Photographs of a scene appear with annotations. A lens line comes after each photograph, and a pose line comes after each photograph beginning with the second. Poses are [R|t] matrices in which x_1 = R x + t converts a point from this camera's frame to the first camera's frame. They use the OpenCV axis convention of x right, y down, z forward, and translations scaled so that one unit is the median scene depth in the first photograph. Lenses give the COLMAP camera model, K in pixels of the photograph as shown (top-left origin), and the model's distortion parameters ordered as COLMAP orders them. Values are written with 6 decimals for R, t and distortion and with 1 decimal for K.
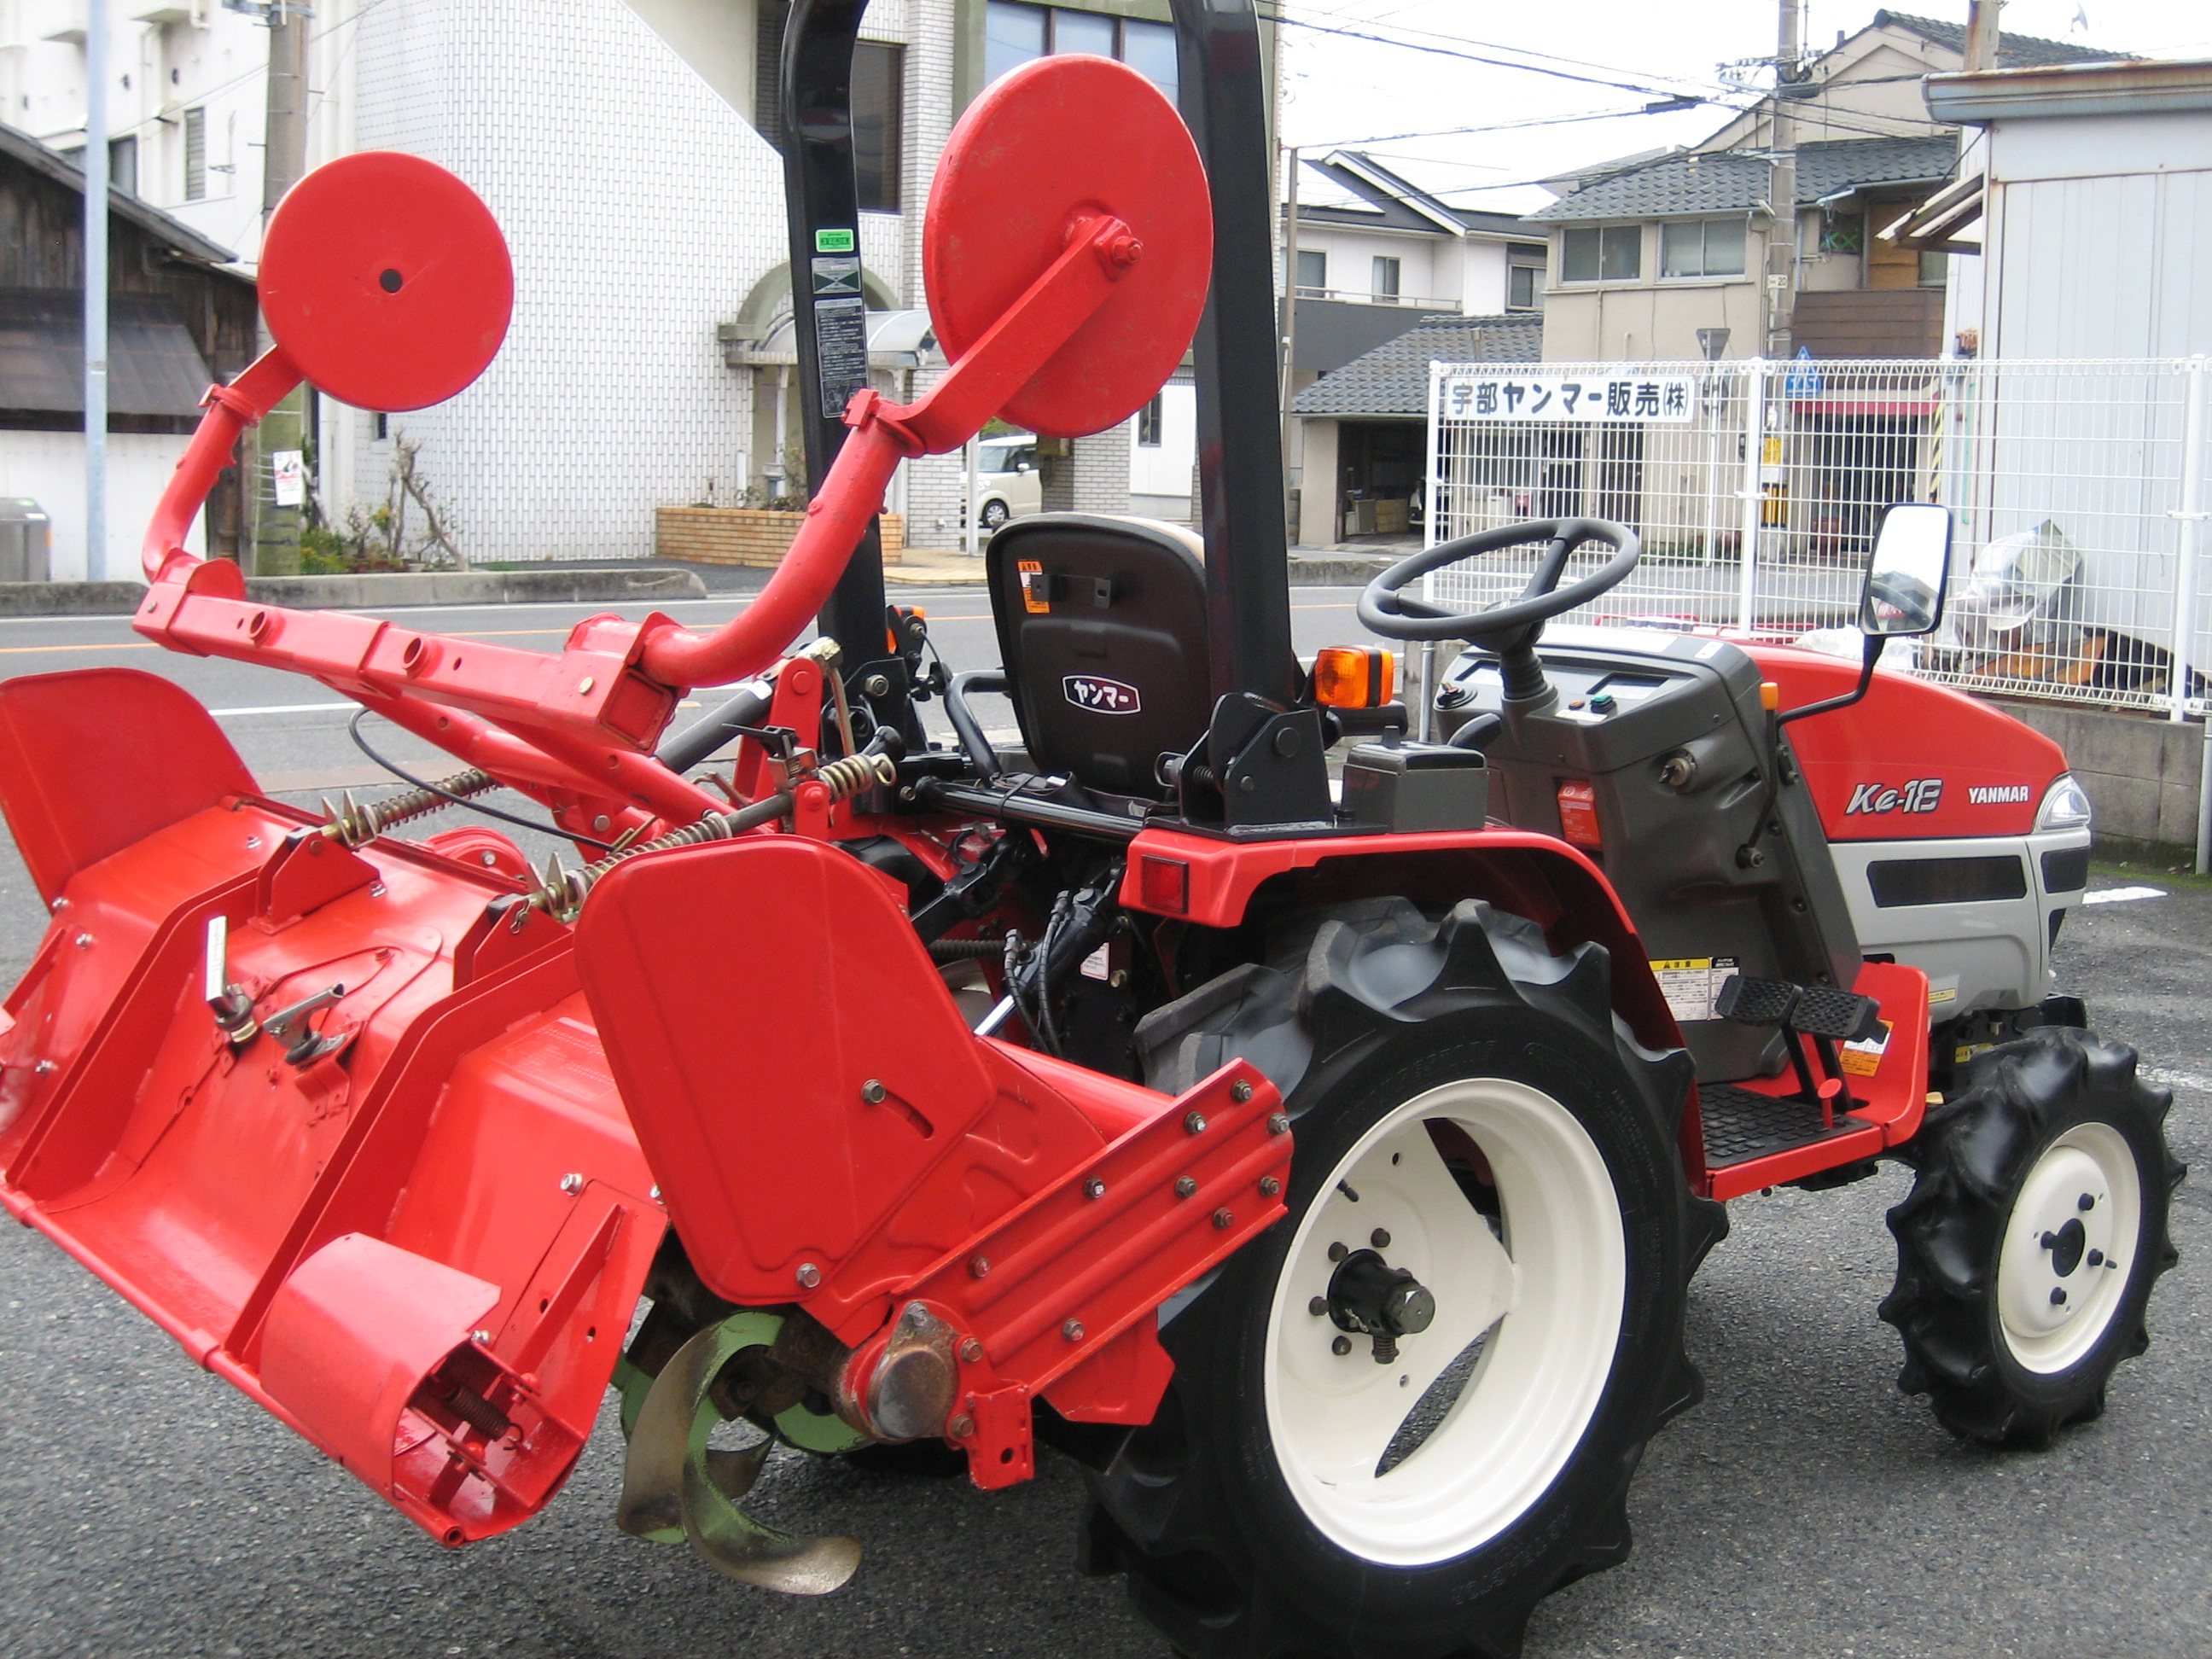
lens RADIAL K [[2828.0, 0, 1109.4], [0, 2828.0, 835.6], [0, 0, 1]] dist [-0.095770, 0.000000]
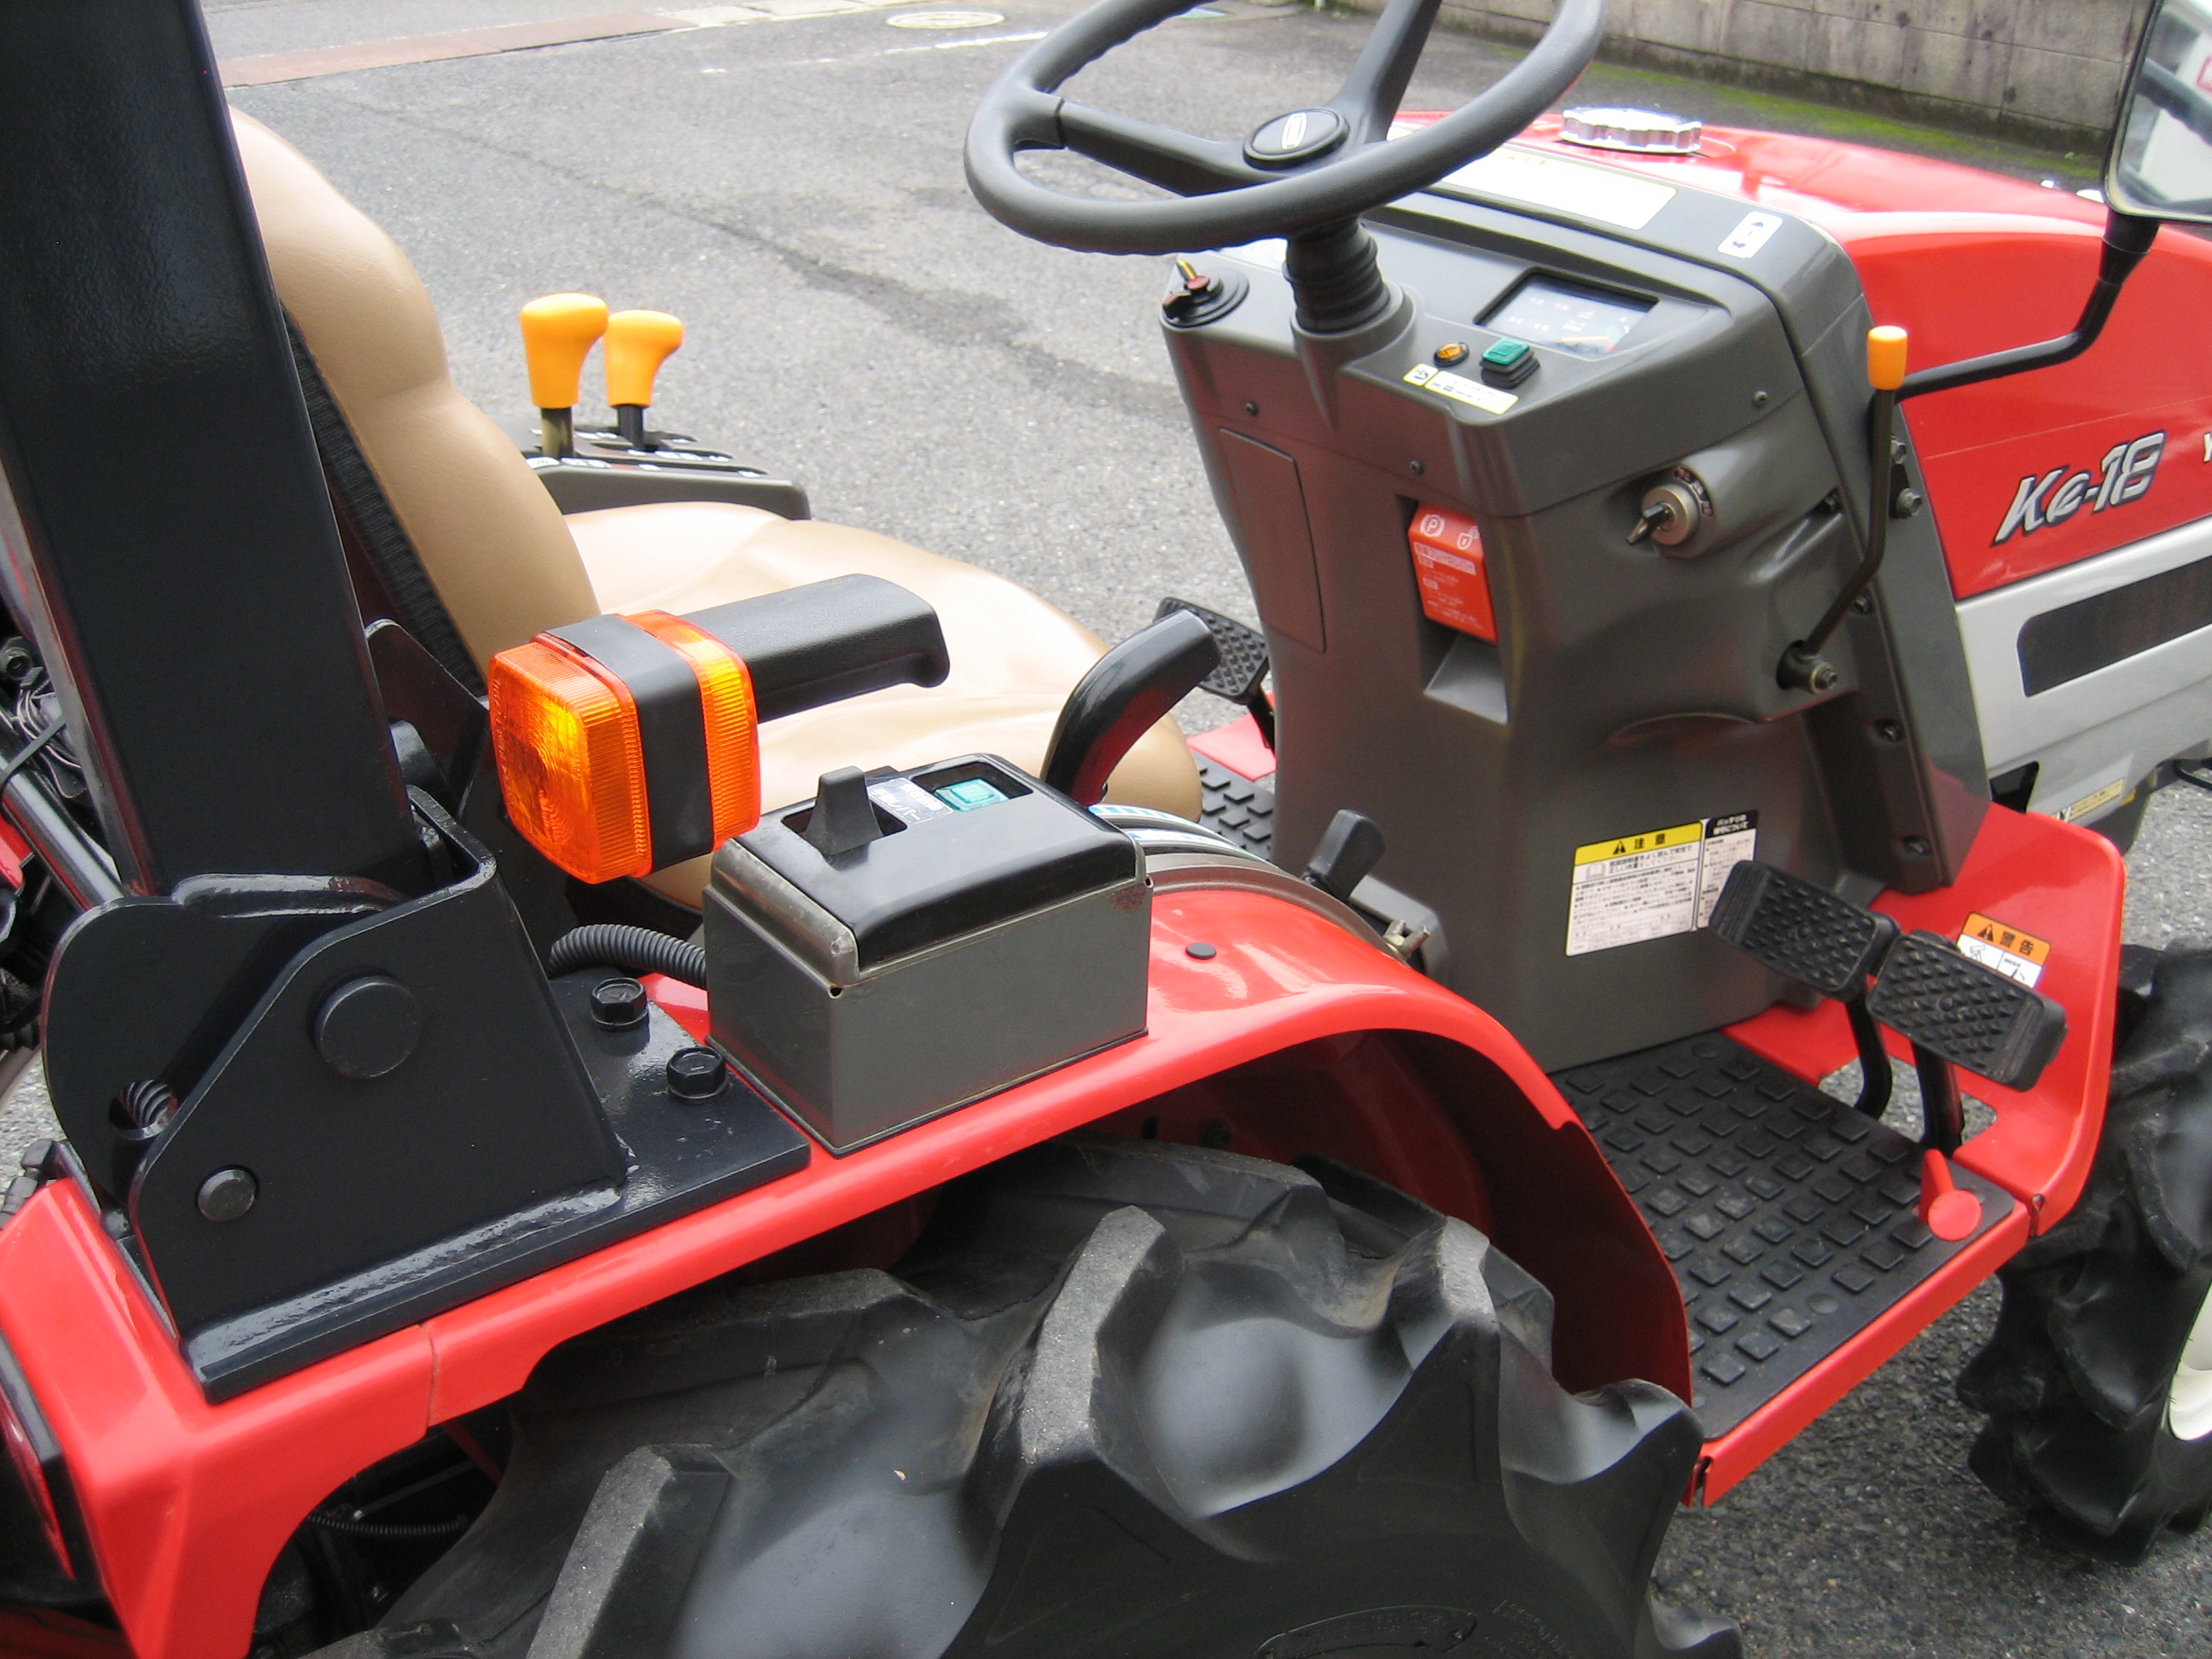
lens RADIAL K [[2322.8, 0, 1158.1], [0, 2322.8, 819.1], [0, 0, 1]] dist [-0.061742, 0.000000]
pose [[0.999393, -0.025324, 0.023944, 0.105828], [0.016049, 0.944260, 0.328809, -0.097877], [-0.030936, -0.328225, 0.944093, 0.613991]]
